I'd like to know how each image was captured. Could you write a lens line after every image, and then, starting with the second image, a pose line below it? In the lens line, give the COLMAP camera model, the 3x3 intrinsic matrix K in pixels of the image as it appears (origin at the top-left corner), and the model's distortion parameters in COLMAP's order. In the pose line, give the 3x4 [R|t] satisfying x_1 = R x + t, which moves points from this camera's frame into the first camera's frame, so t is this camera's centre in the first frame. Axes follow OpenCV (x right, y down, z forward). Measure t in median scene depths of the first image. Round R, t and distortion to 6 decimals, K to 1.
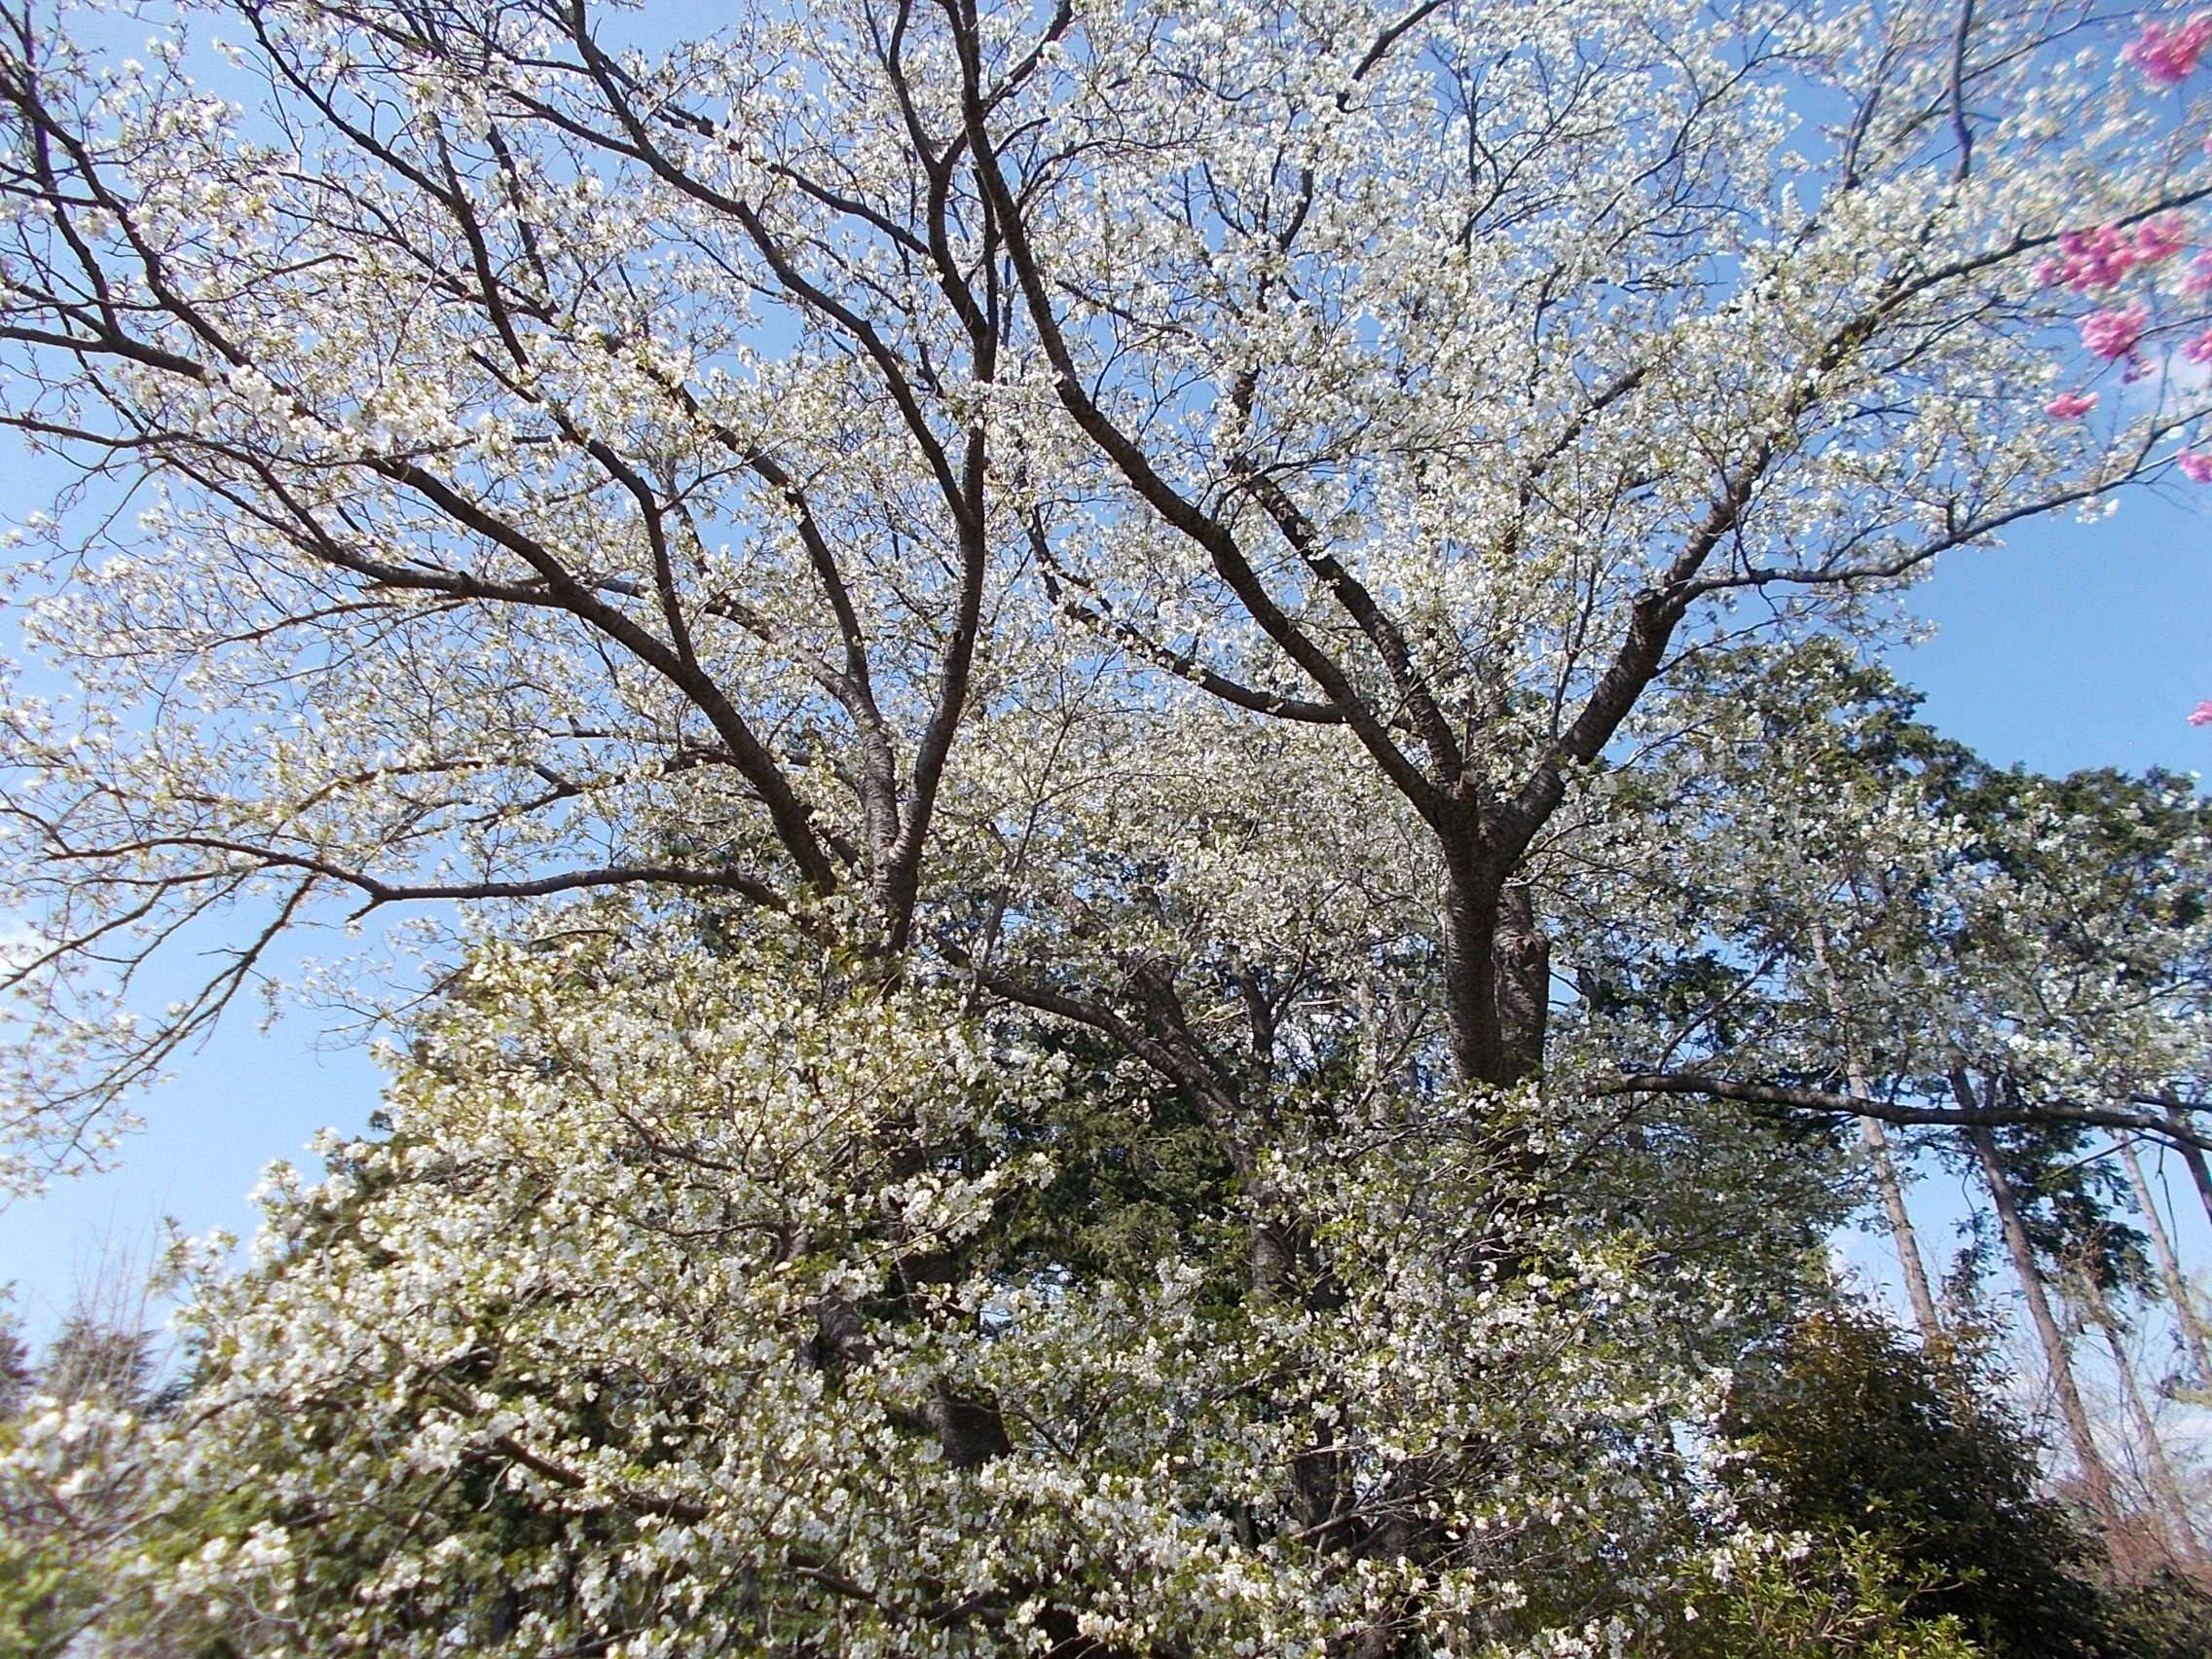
lens RADIAL K [[1658.9, 0, 1106.0], [0, 1658.9, 829.5], [0, 0, 1]] dist [0.066316, -0.068454]
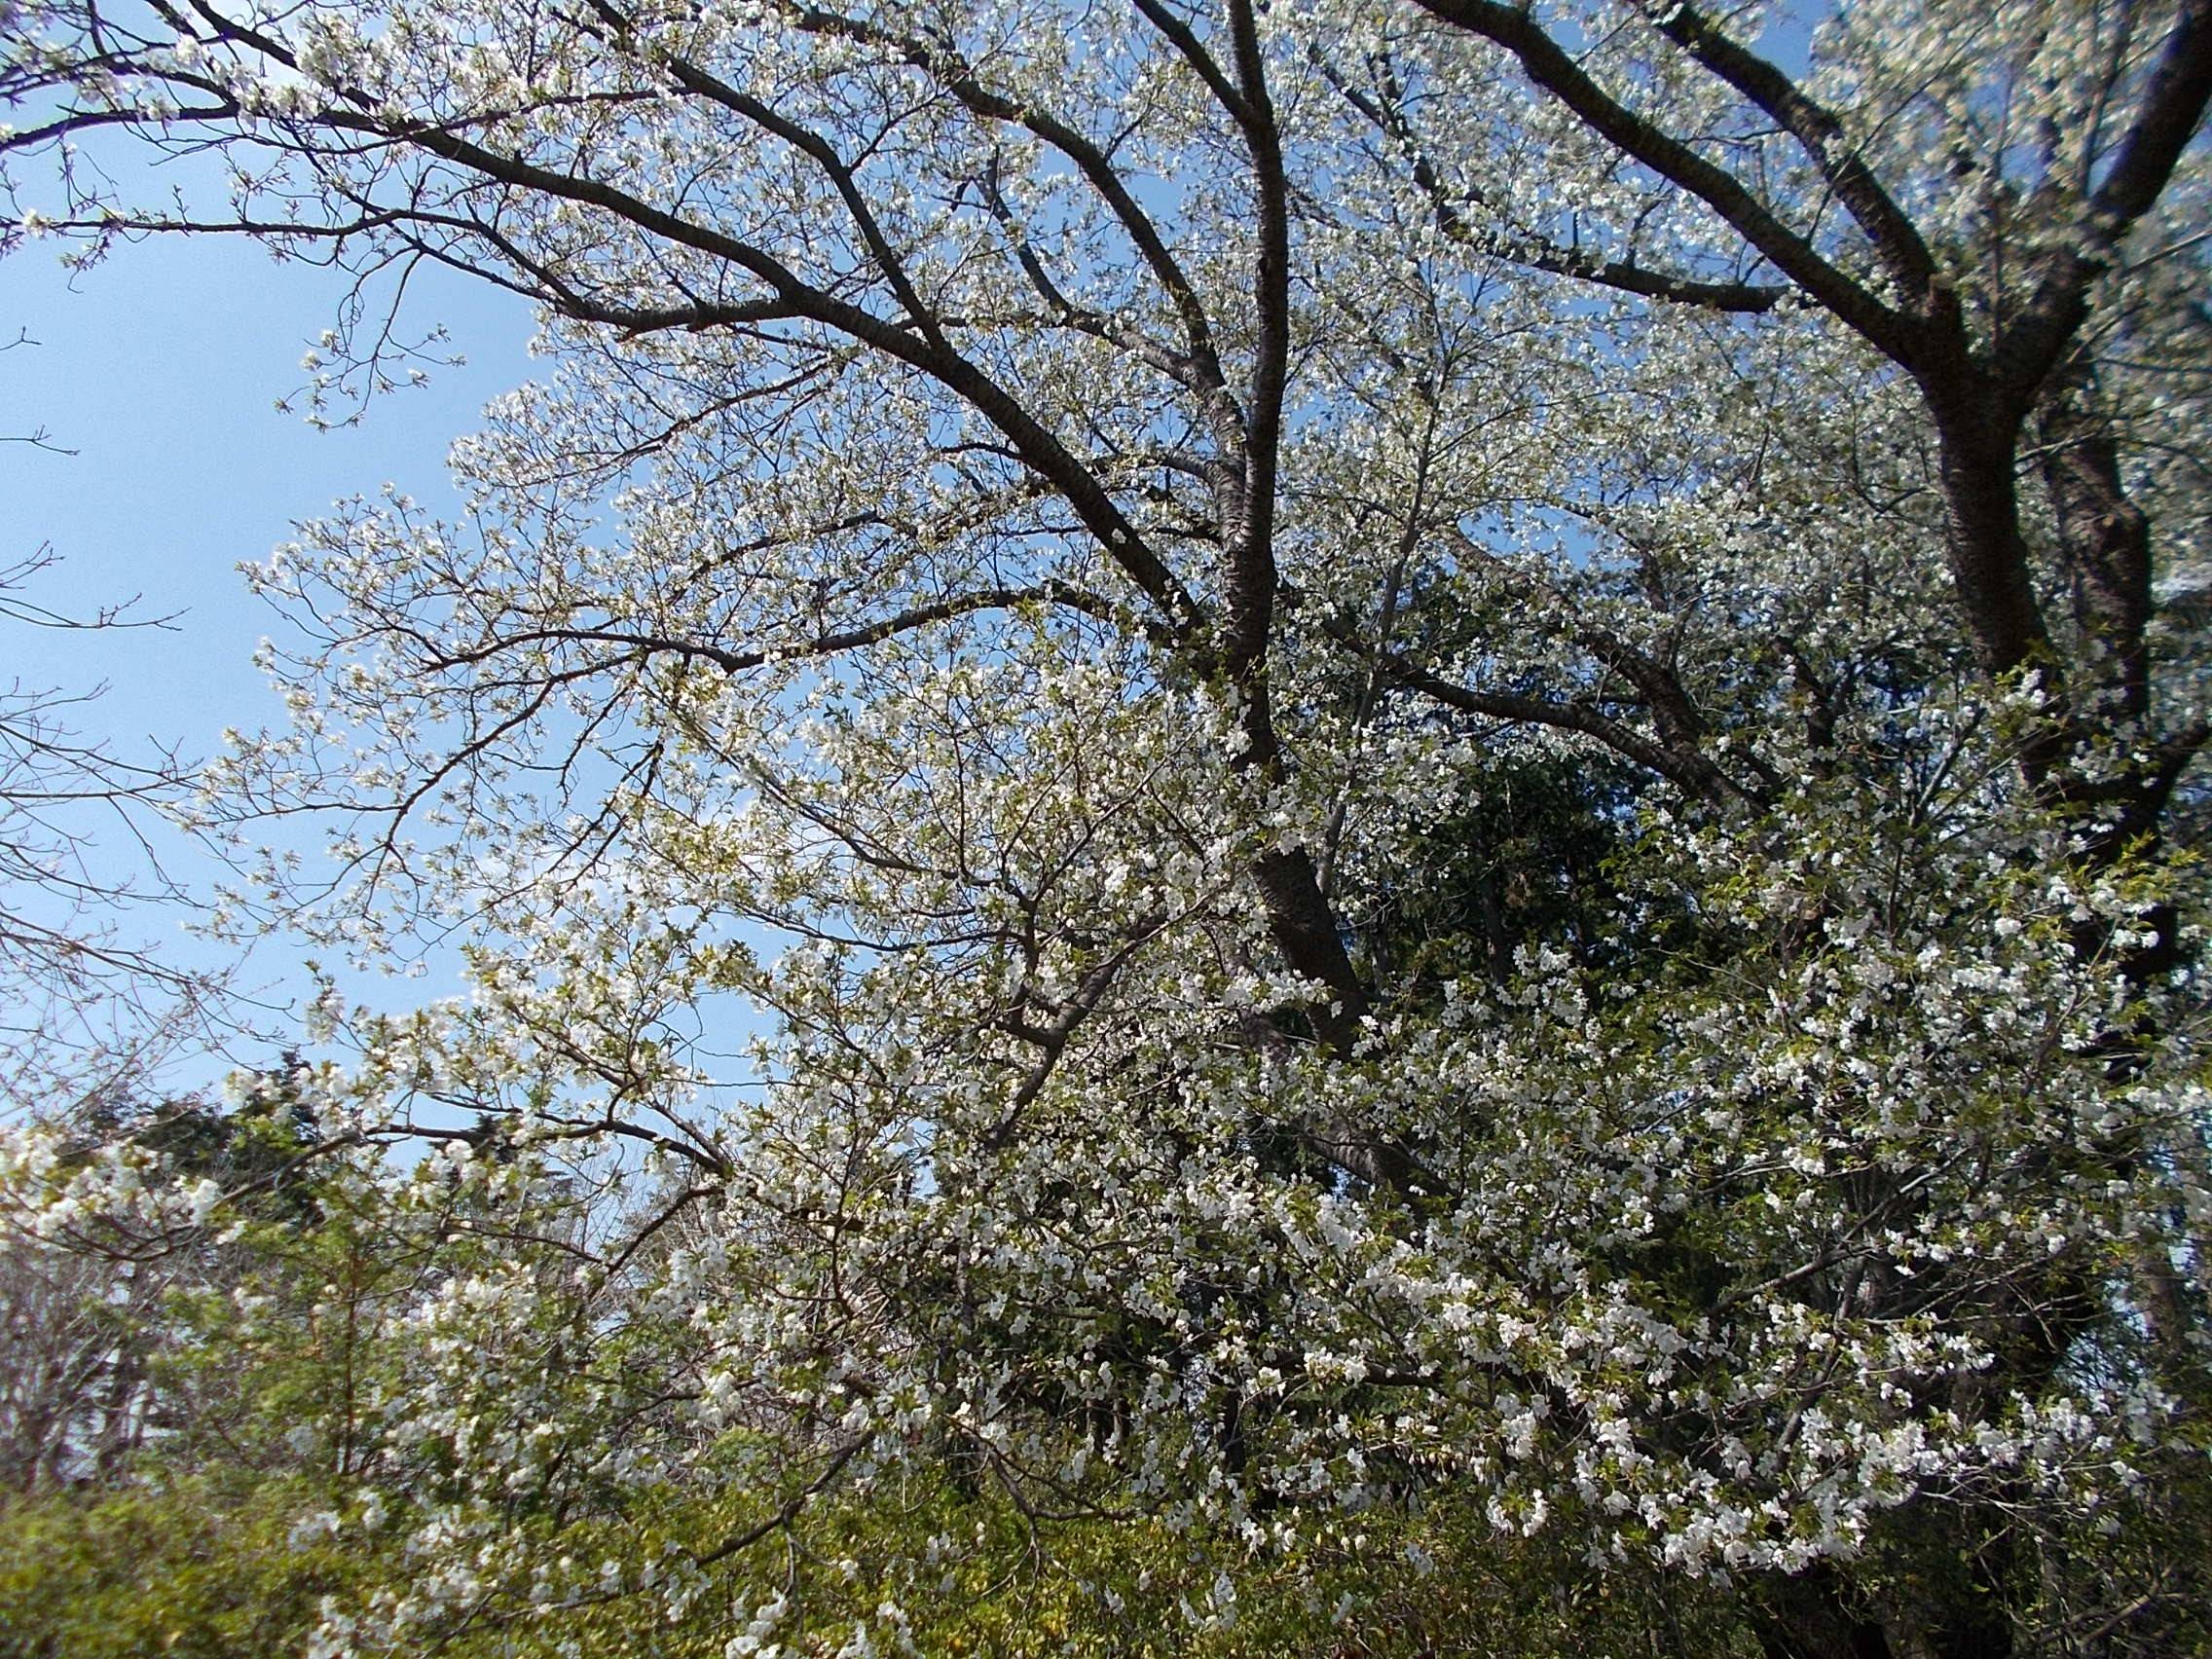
lens RADIAL K [[1658.9, 0, 1106.0], [0, 1658.9, 829.5], [0, 0, 1]] dist [0.066316, -0.068454]
pose [[0.915857, -0.107804, -0.386760, 0.152468], [0.148571, 0.985898, 0.077015, 0.098466], [0.373003, -0.127997, 0.918959, 0.177348]]
